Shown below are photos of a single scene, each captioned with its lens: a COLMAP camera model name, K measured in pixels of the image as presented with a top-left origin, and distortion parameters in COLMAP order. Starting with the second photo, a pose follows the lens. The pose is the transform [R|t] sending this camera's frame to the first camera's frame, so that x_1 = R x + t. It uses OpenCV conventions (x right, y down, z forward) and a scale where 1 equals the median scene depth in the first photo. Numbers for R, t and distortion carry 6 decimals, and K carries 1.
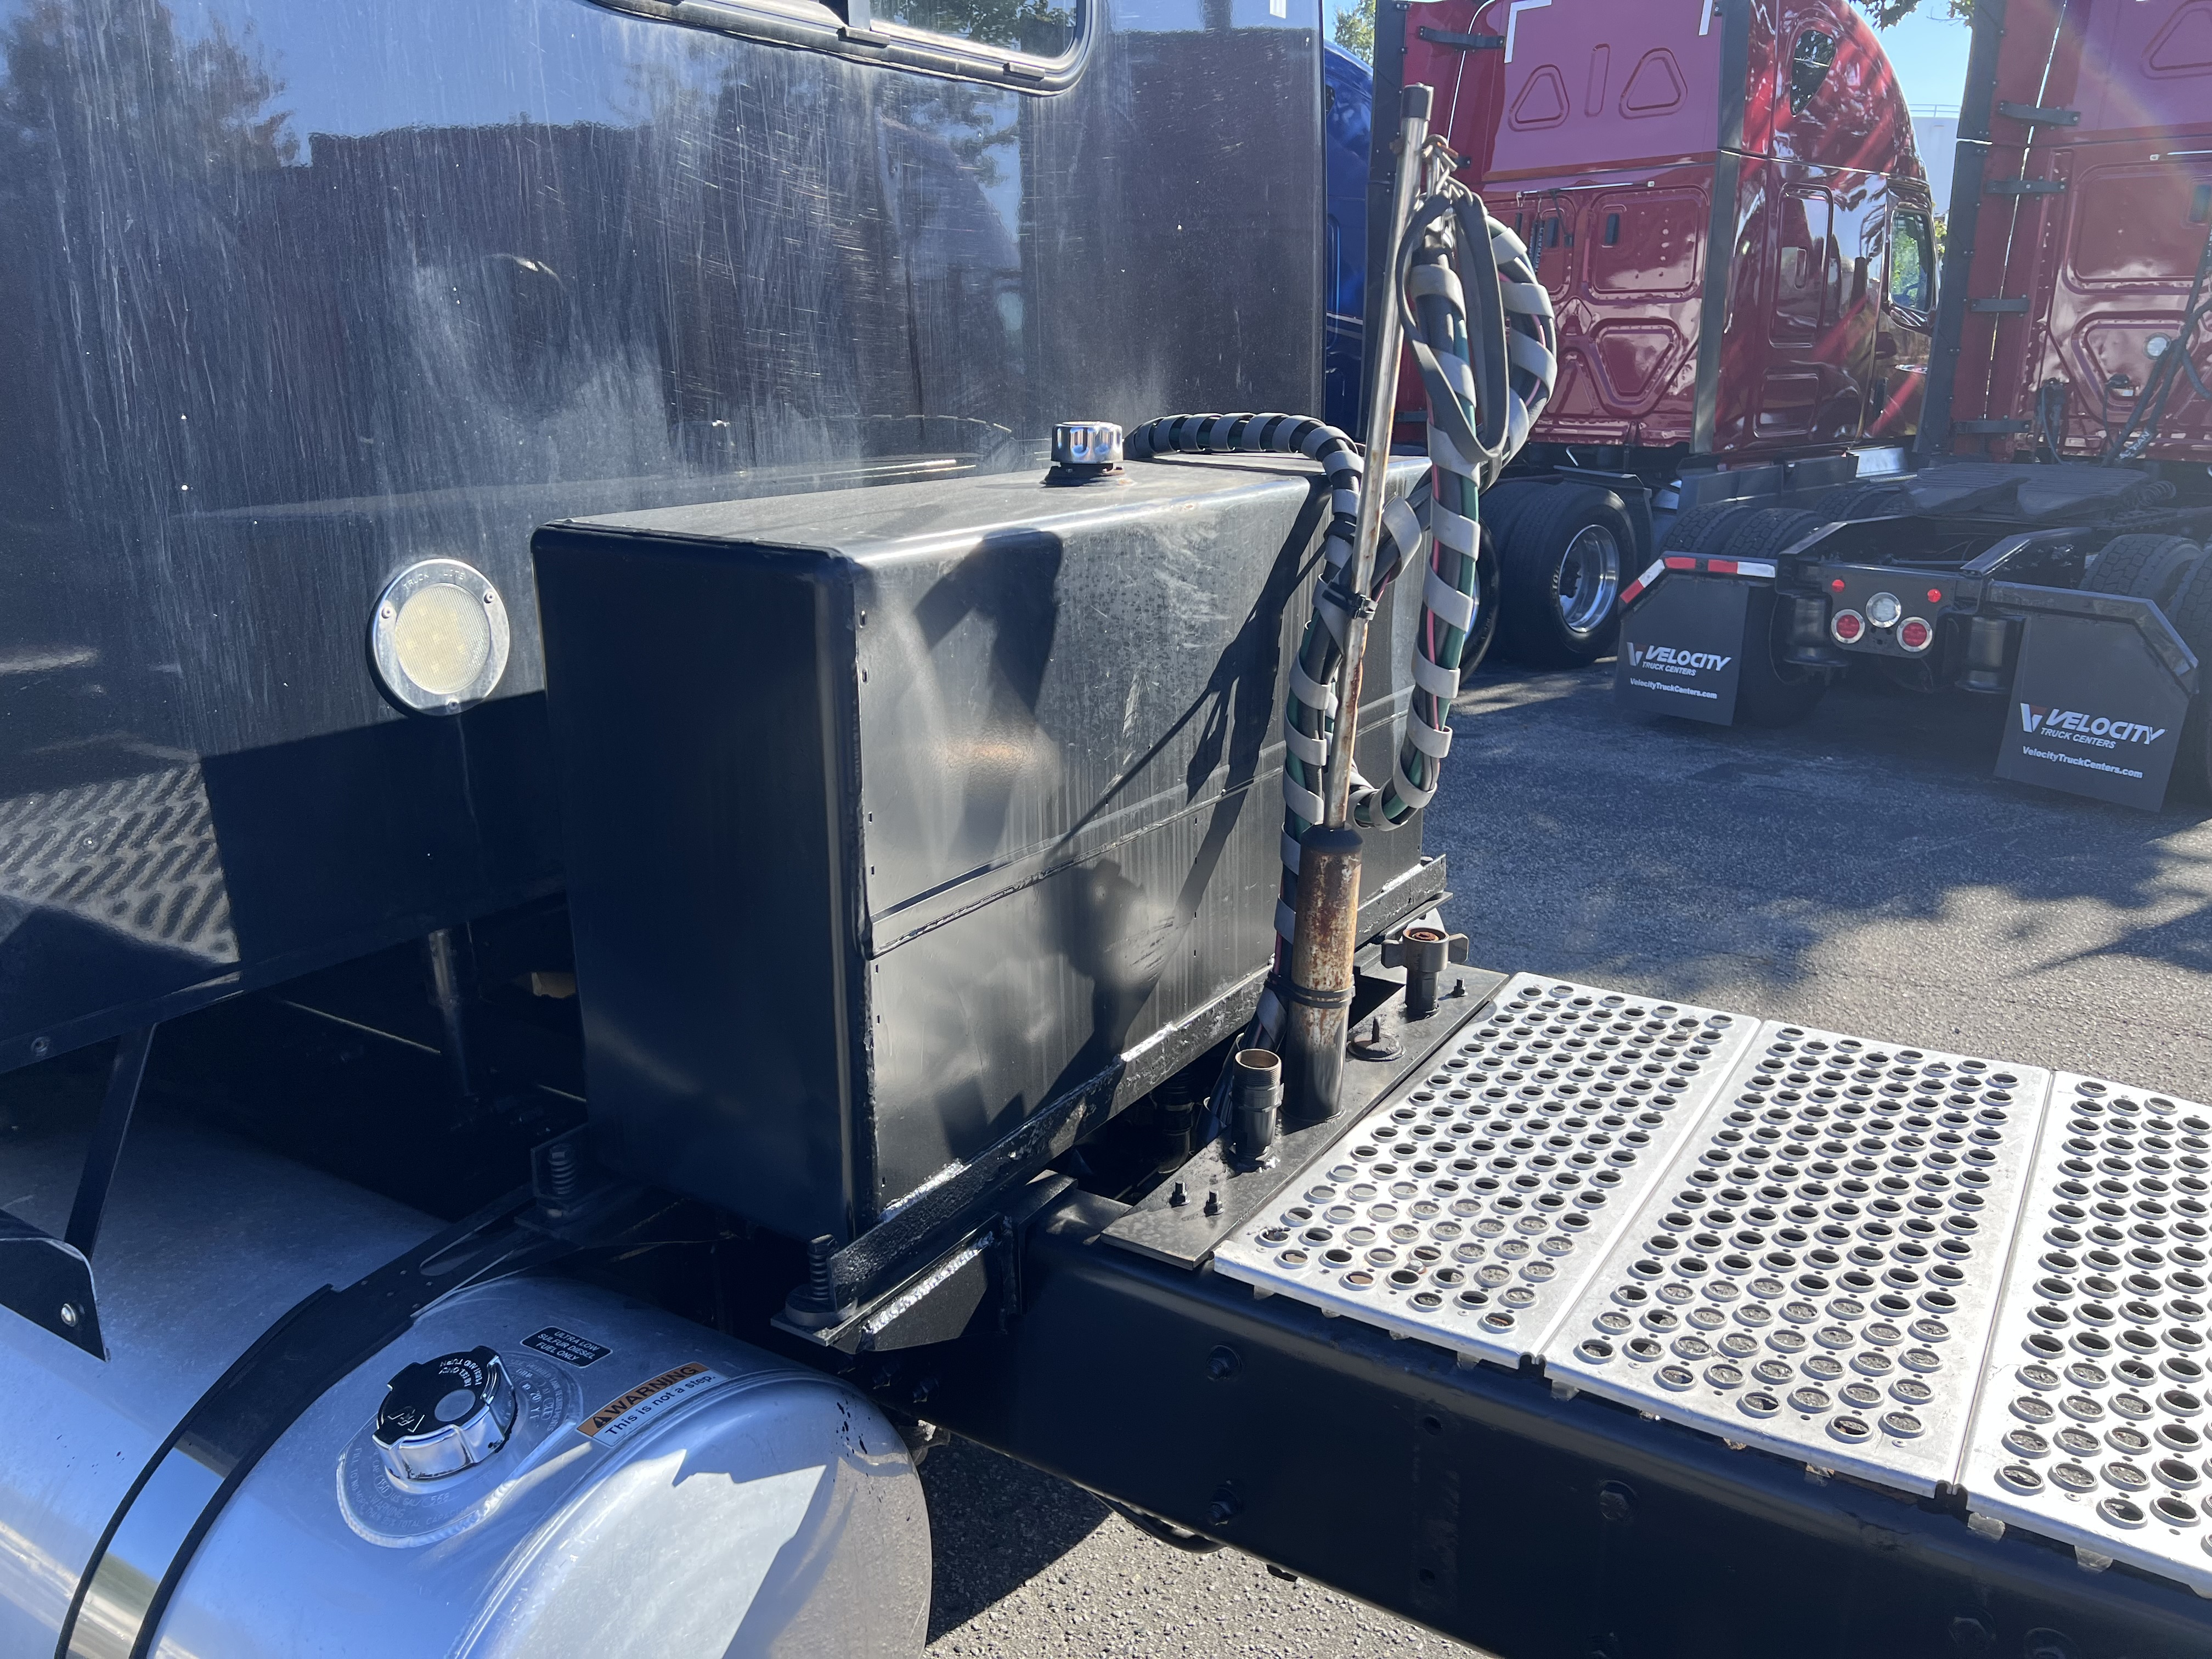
lens RADIAL K [[1638.5, 0, 1106.0], [0, 1638.5, 829.5], [0, 0, 1]] dist [0.048917, -0.059792]
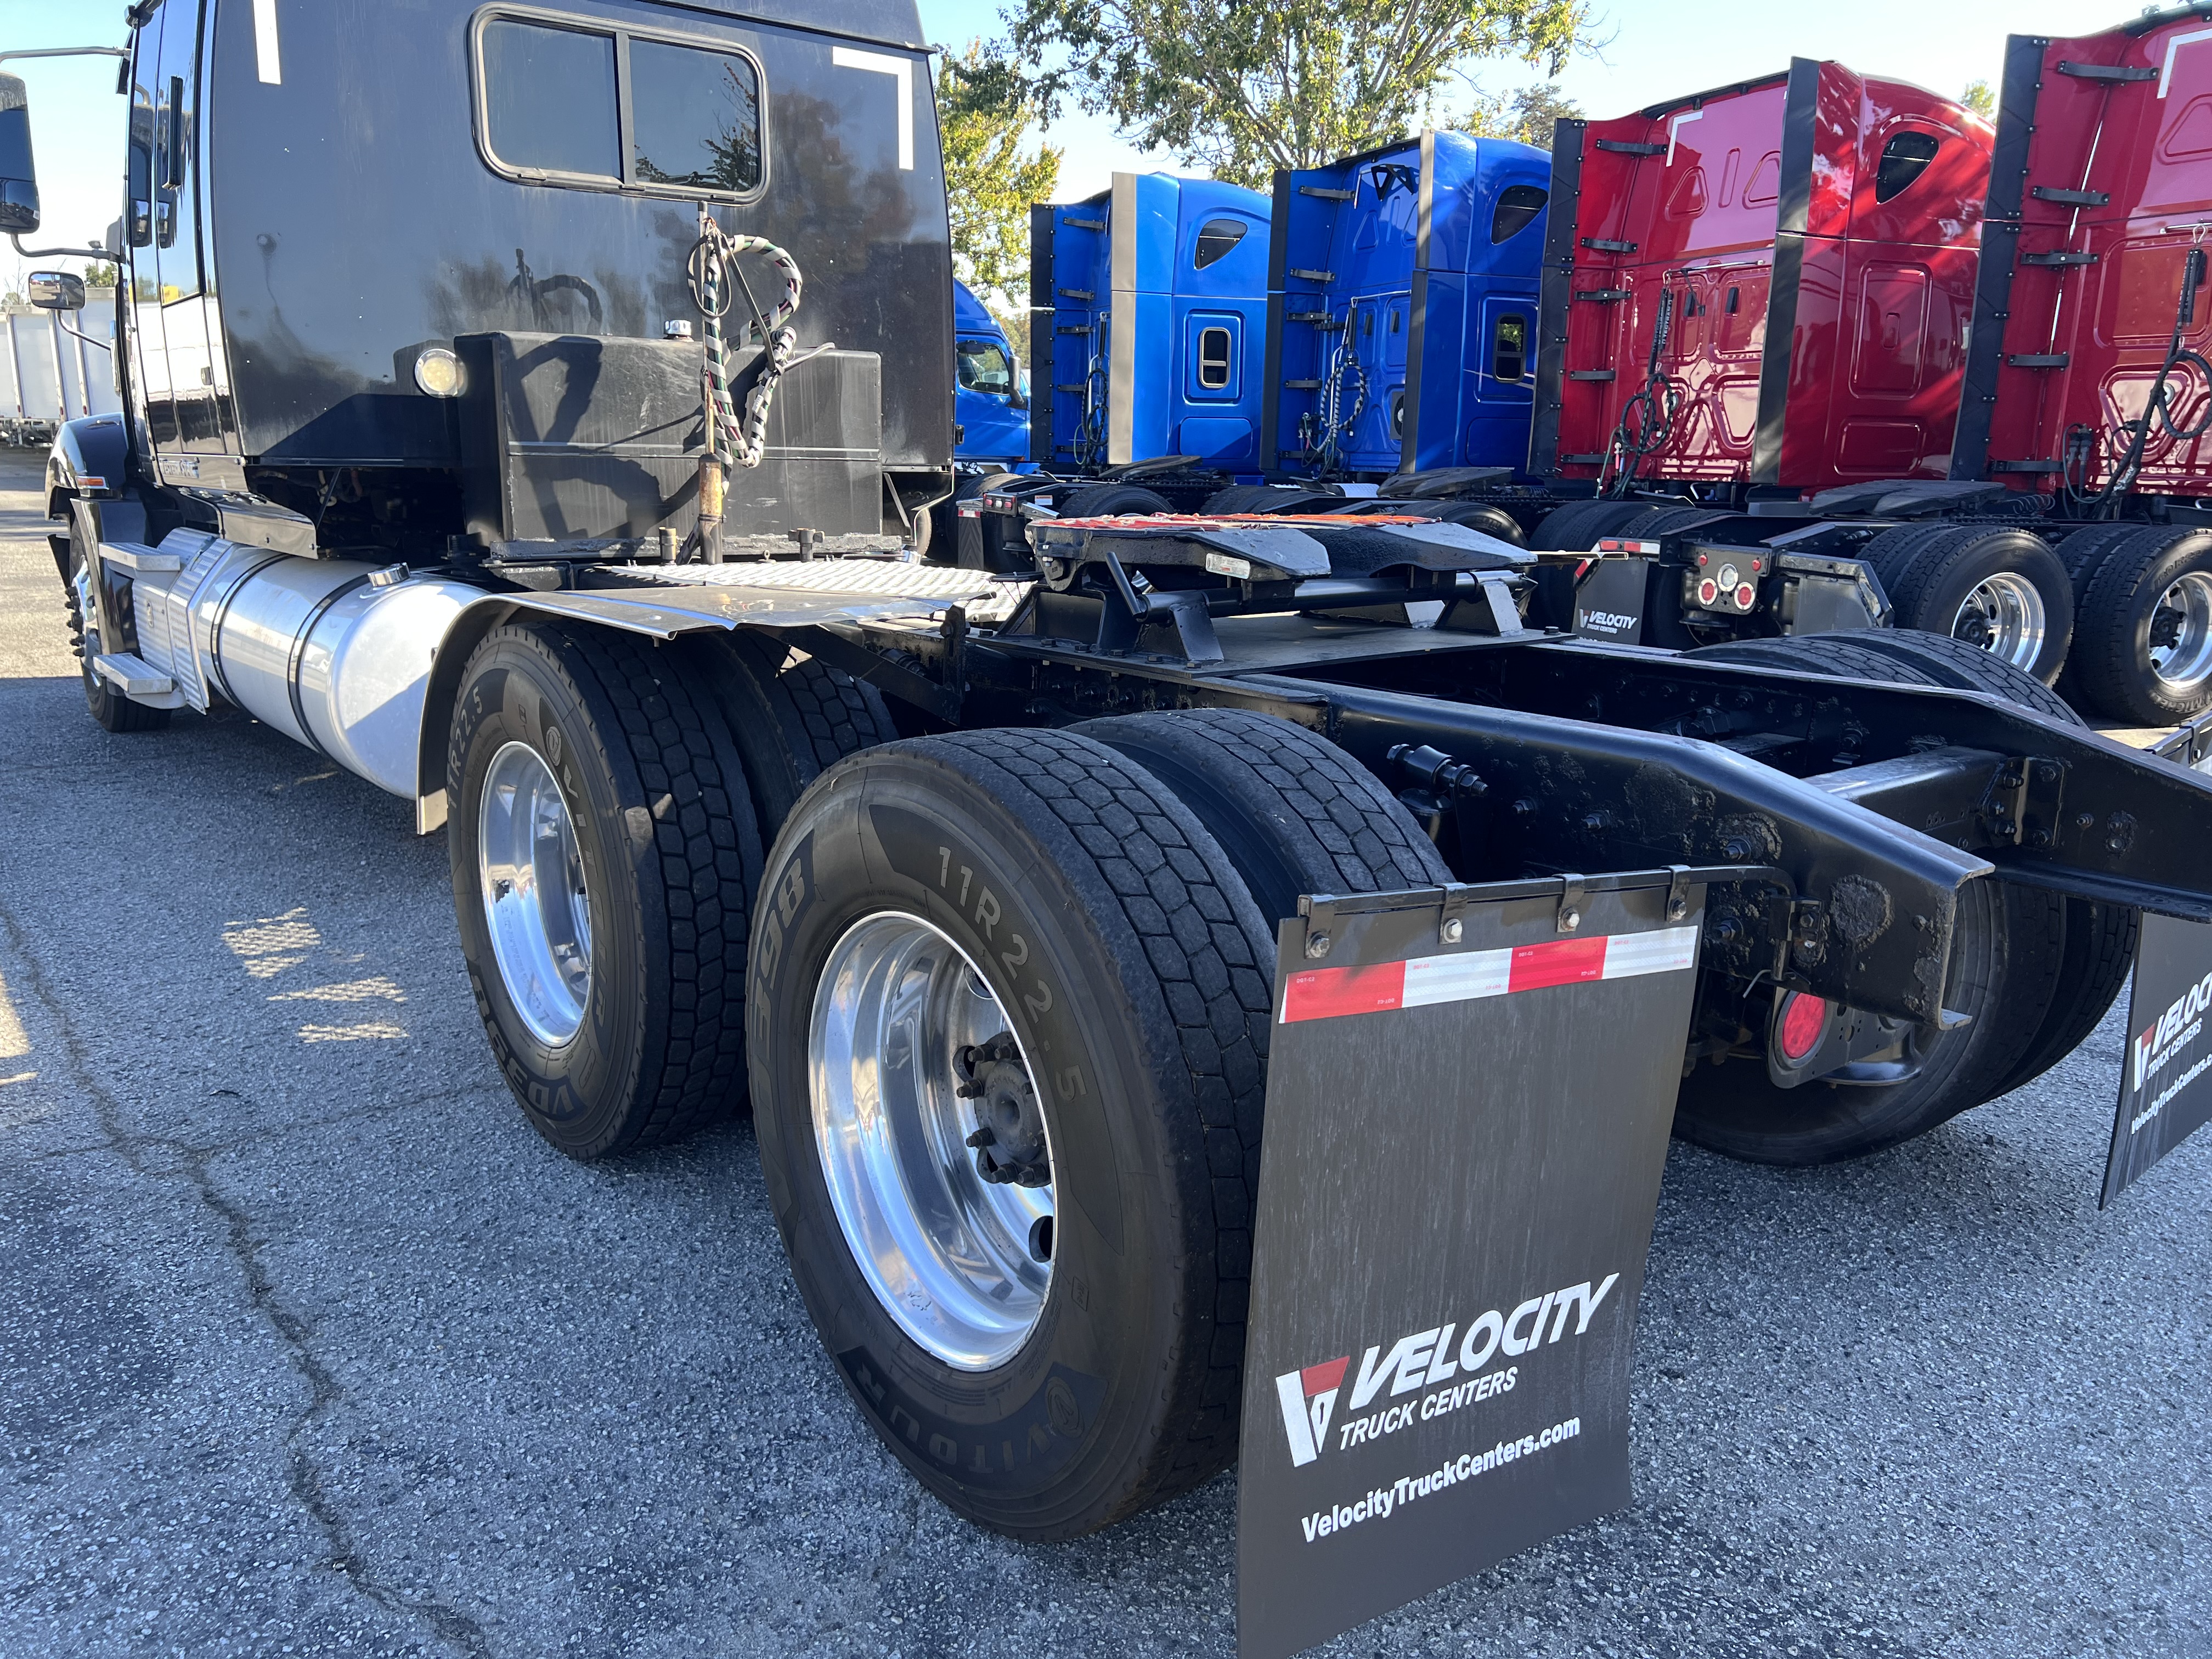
lens RADIAL K [[1677.7, 0, 1106.0], [0, 1677.7, 829.5], [0, 0, 1]] dist [0.005774, 0.006718]
pose [[0.948717, 0.088342, -0.303533, 0.843663], [-0.107072, 0.993205, -0.045595, 0.343225], [0.297442, 0.075756, 0.951729, -0.739678]]
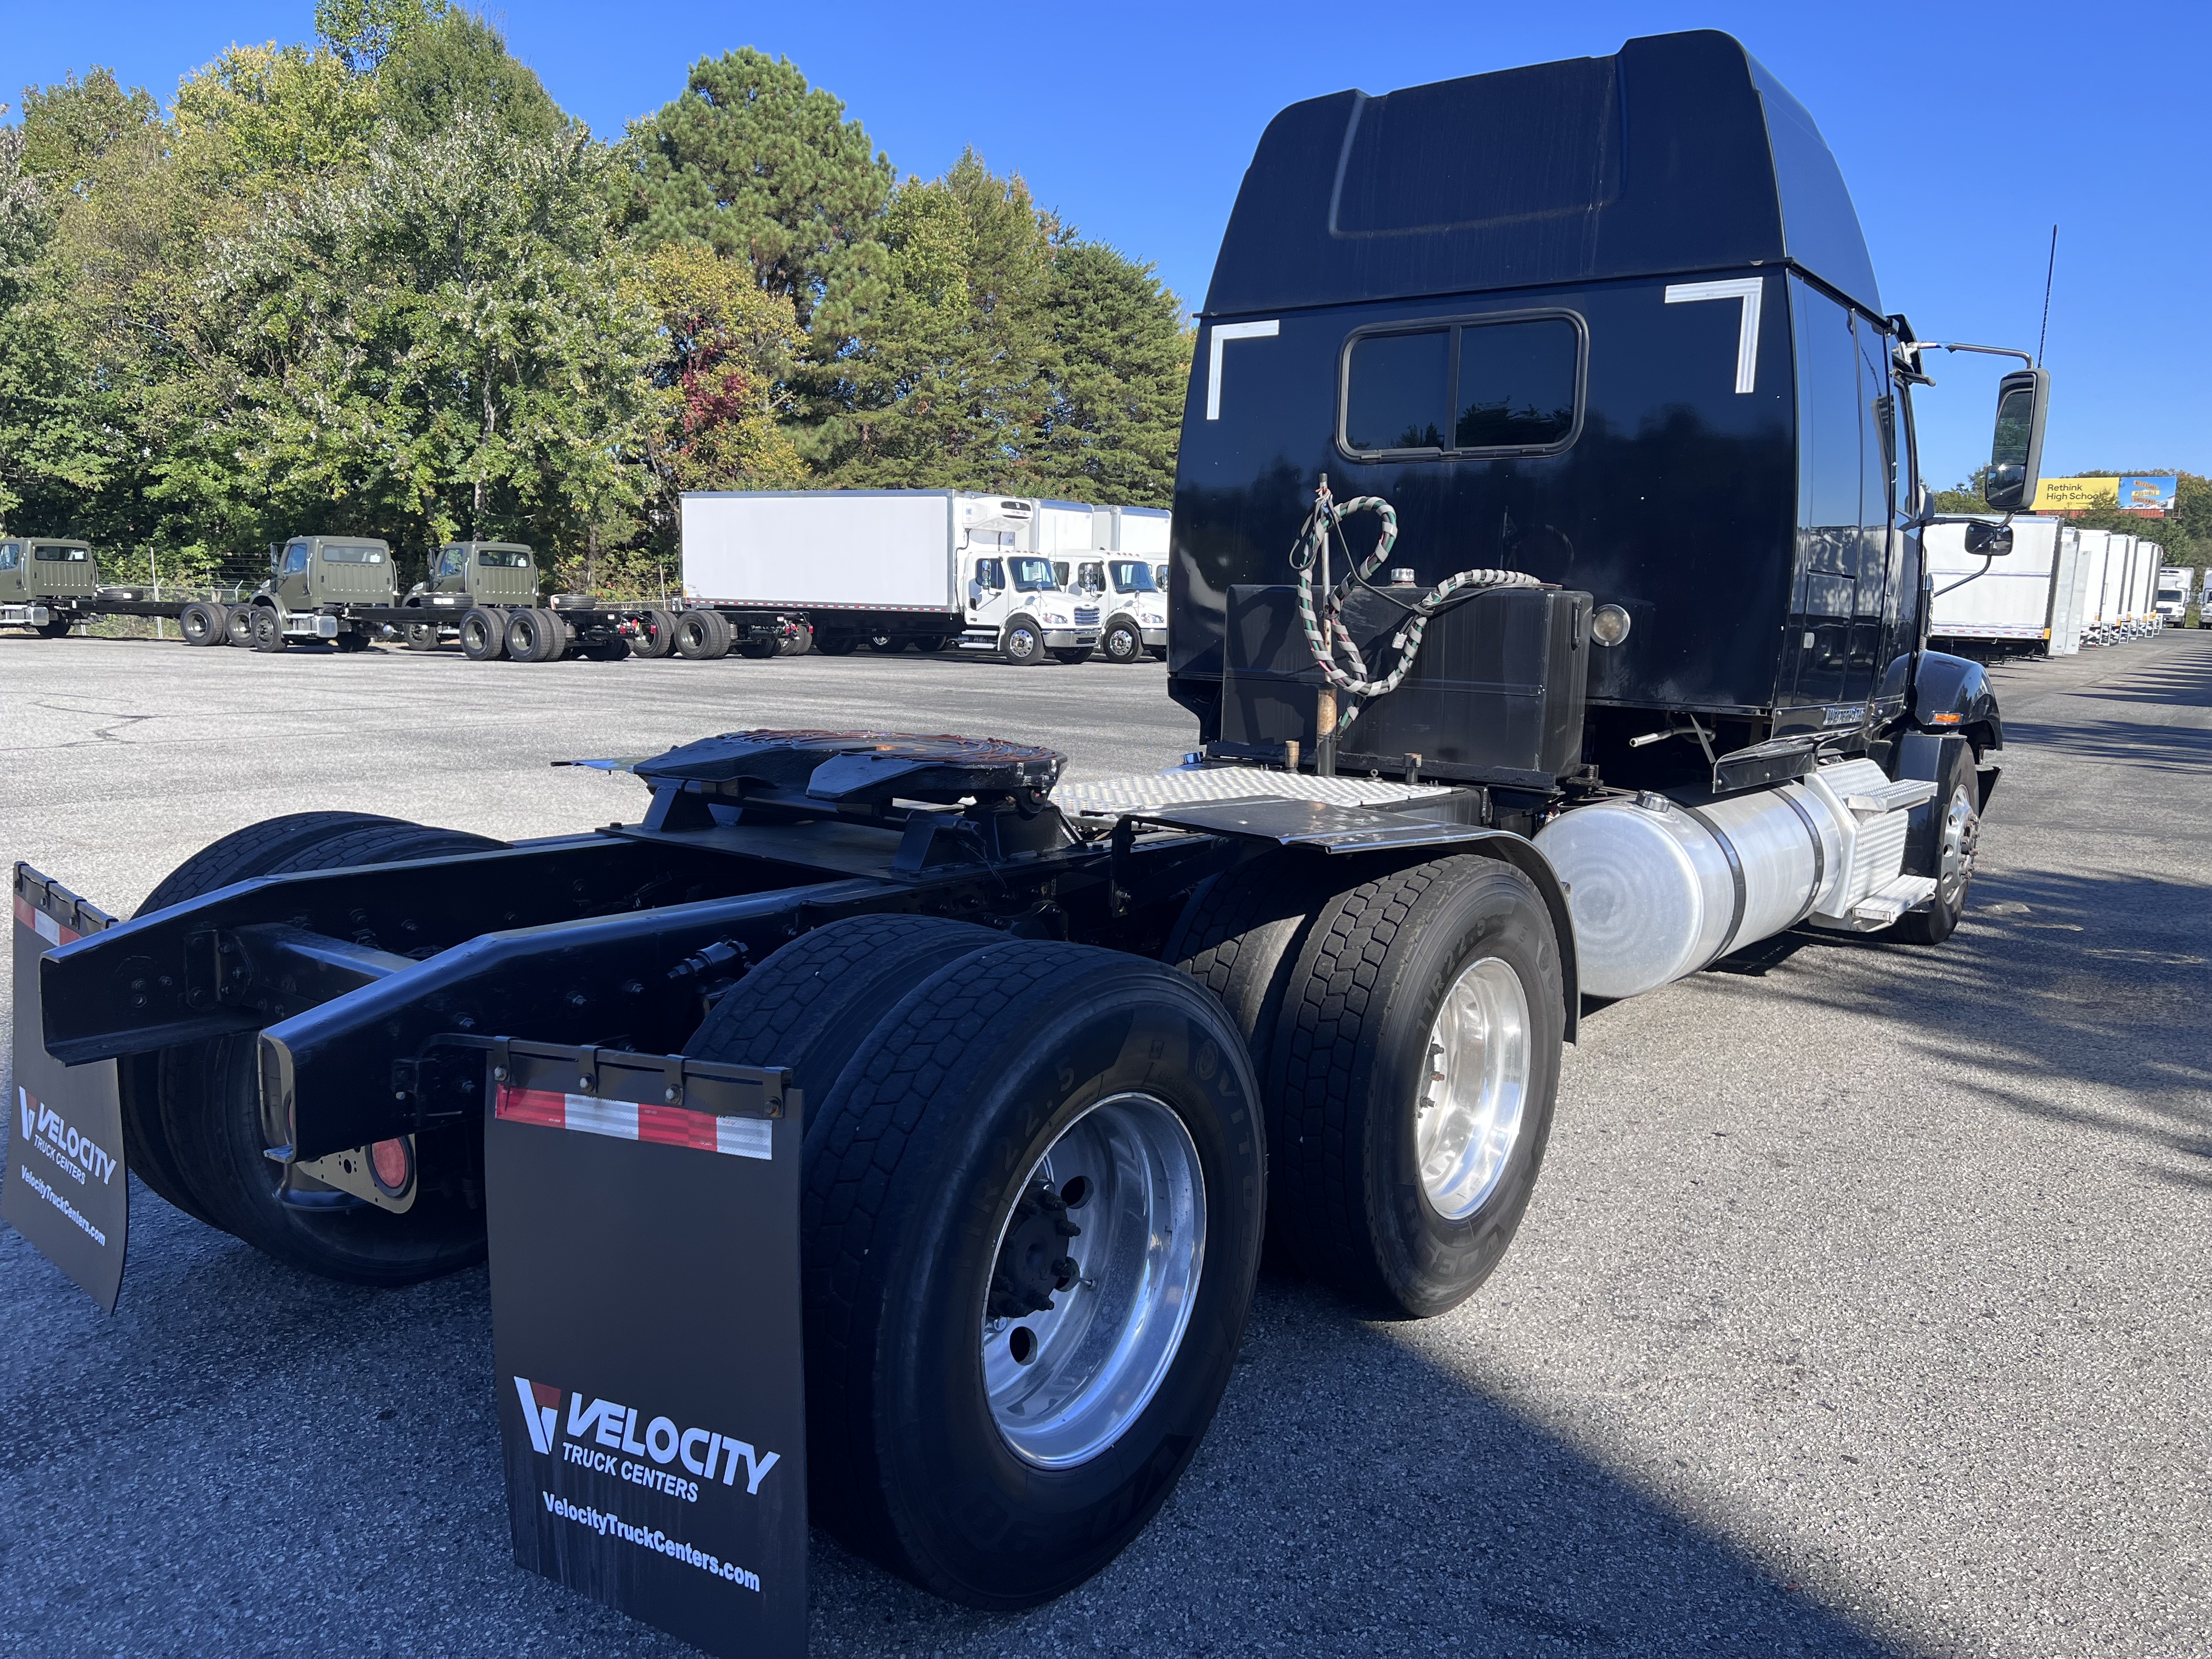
lens RADIAL K [[1677.7, 0, 1106.0], [0, 1677.7, 829.5], [0, 0, 1]] dist [0.051789, -0.069155]
pose [[-0.061158, 0.134289, -0.989053, 1.723386], [-0.310681, 0.939122, 0.146721, -0.038128], [0.948545, 0.316253, -0.015714, 0.349653]]
